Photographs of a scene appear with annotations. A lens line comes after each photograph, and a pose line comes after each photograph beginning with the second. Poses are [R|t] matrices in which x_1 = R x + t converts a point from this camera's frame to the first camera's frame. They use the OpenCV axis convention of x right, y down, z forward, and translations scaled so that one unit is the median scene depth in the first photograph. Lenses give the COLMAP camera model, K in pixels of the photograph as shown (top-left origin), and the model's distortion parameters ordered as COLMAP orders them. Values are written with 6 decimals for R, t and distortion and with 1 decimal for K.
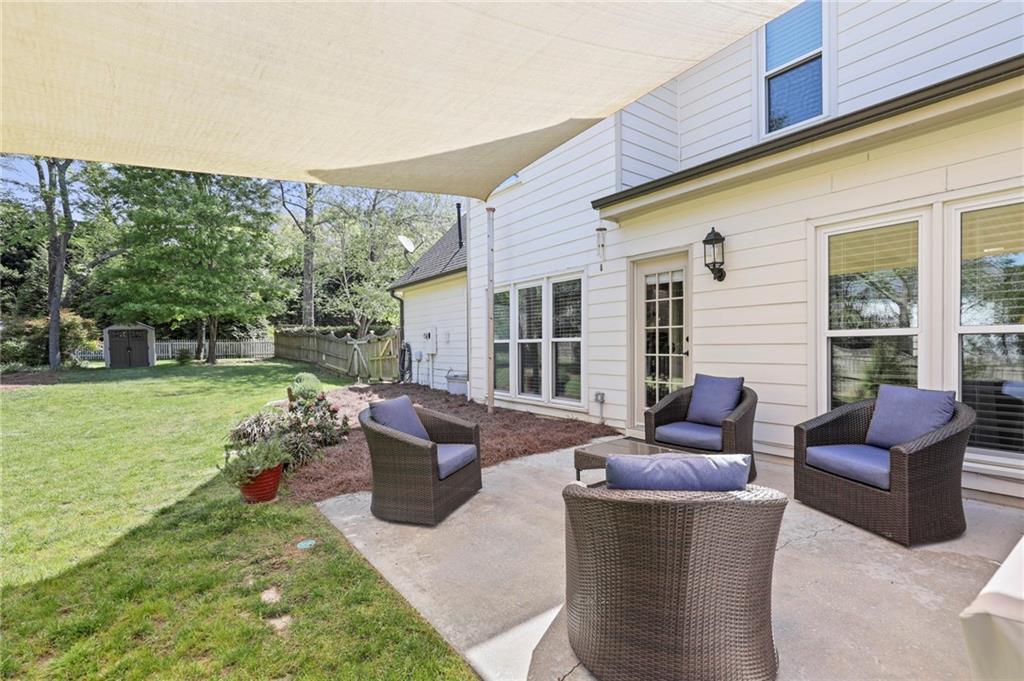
lens RADIAL K [[479.5, 0, 522.3], [0, 479.5, 341.5], [0, 0, 1]] dist [-0.006541, 0.001299]
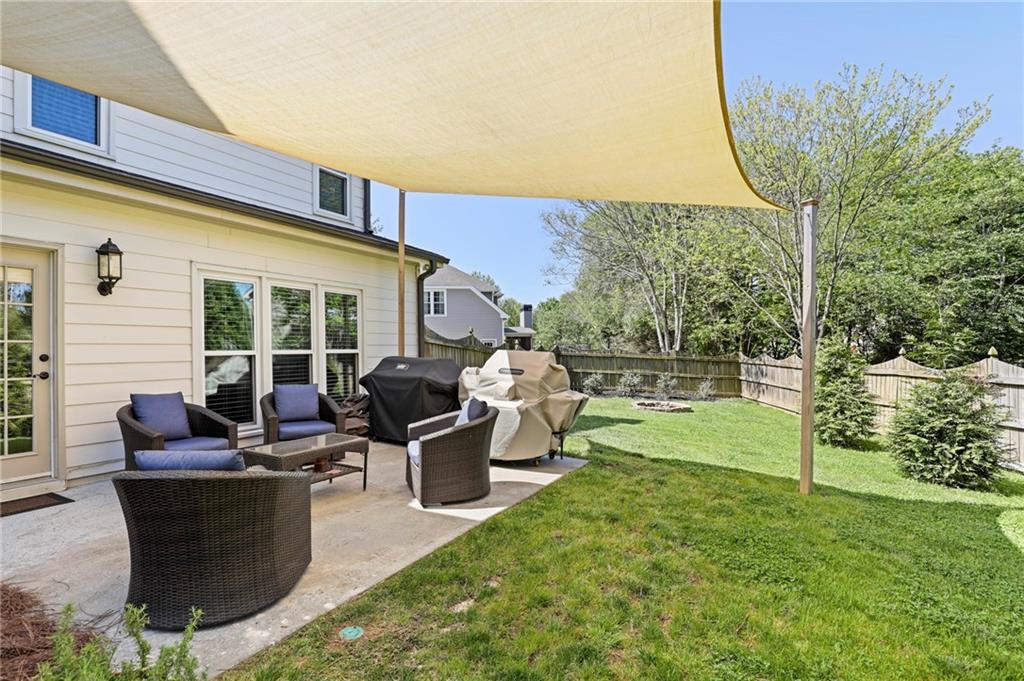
lens RADIAL K [[498.7, 0, 508.3], [0, 498.7, 348.2], [0, 0, 1]] dist [-0.017505, 0.004876]
pose [[-0.416550, 0.016115, 0.908970, -0.905736], [0.003738, 0.999865, -0.016013, -0.005723], [-0.909105, -0.003273, -0.416554, 0.787277]]
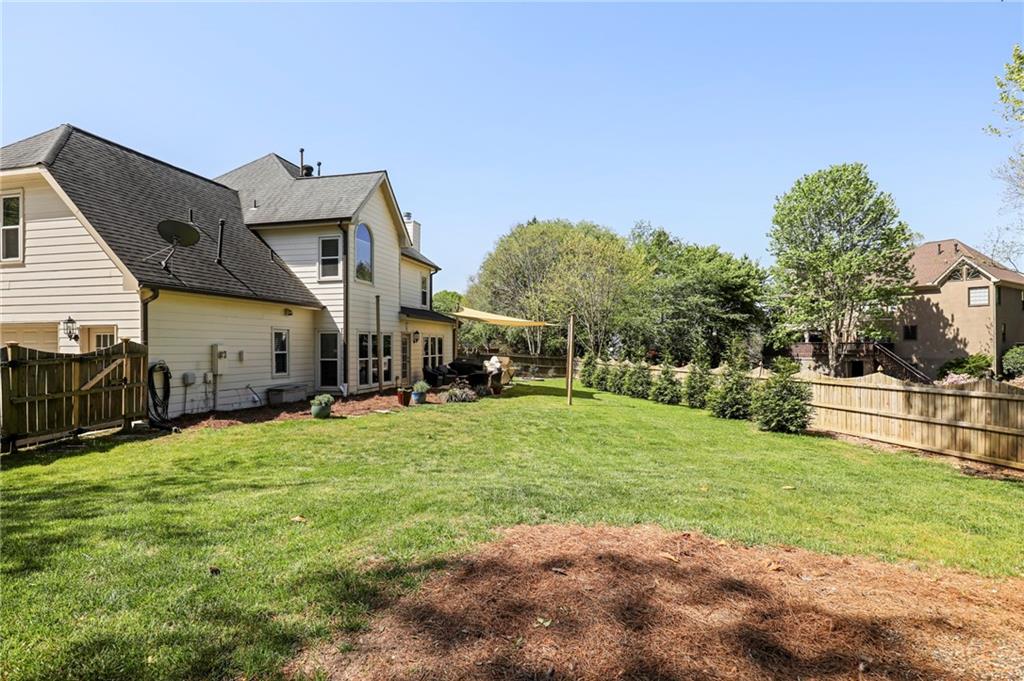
lens RADIAL K [[521.5, 0, 508.5], [0, 521.5, 345.4], [0, 0, 1]] dist [-0.000602, 0.000453]
pose [[-0.646133, 0.001134, 0.763224, -3.943031], [-0.012339, 0.999853, -0.011932, -0.074192], [-0.763125, -0.017127, -0.646024, 3.700866]]
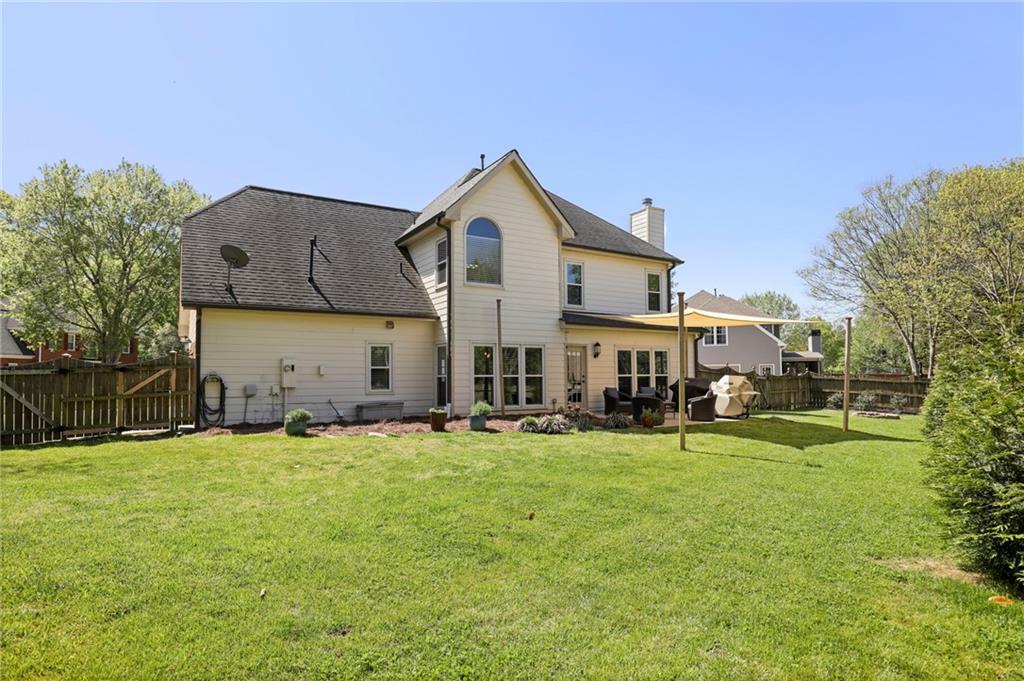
lens RADIAL K [[564.1, 0, 521.2], [0, 564.1, 354.9], [0, 0, 1]] dist [-0.002591, -0.002419]
pose [[0.076074, 0.041951, 0.996219, -3.798668], [-0.008629, 0.999105, -0.041413, 0.011537], [-0.997065, -0.005446, 0.076368, 1.383430]]
